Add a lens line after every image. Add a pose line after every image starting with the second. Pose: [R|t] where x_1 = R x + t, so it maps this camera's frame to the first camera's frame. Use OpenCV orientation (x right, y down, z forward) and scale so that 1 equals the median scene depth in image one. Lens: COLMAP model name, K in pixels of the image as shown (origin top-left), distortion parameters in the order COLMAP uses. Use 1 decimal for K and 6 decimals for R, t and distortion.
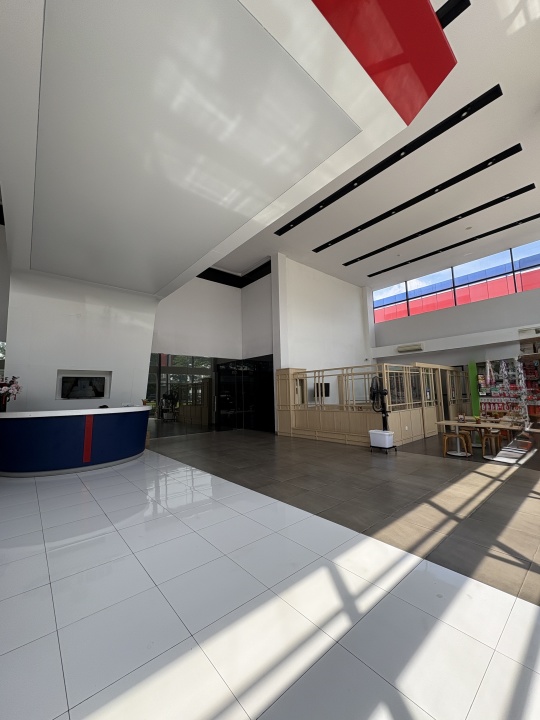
lens RADIAL K [[286.8, 0, 268.4], [0, 286.8, 361.4], [0, 0, 1]] dist [-0.000382, 0.000131]
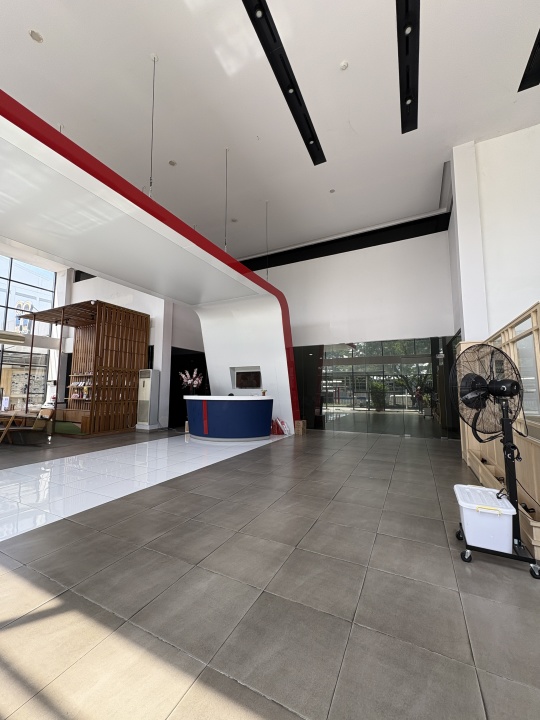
lens RADIAL K [[286.8, 0, 272.2], [0, 286.8, 360.2], [0, 0, 1]] dist [-0.000382, 0.000131]
pose [[0.397522, -0.068831, -0.915008, 1.323154], [0.089642, 0.995326, -0.035928, 0.128827], [0.913204, -0.067741, 0.401834, 1.300041]]
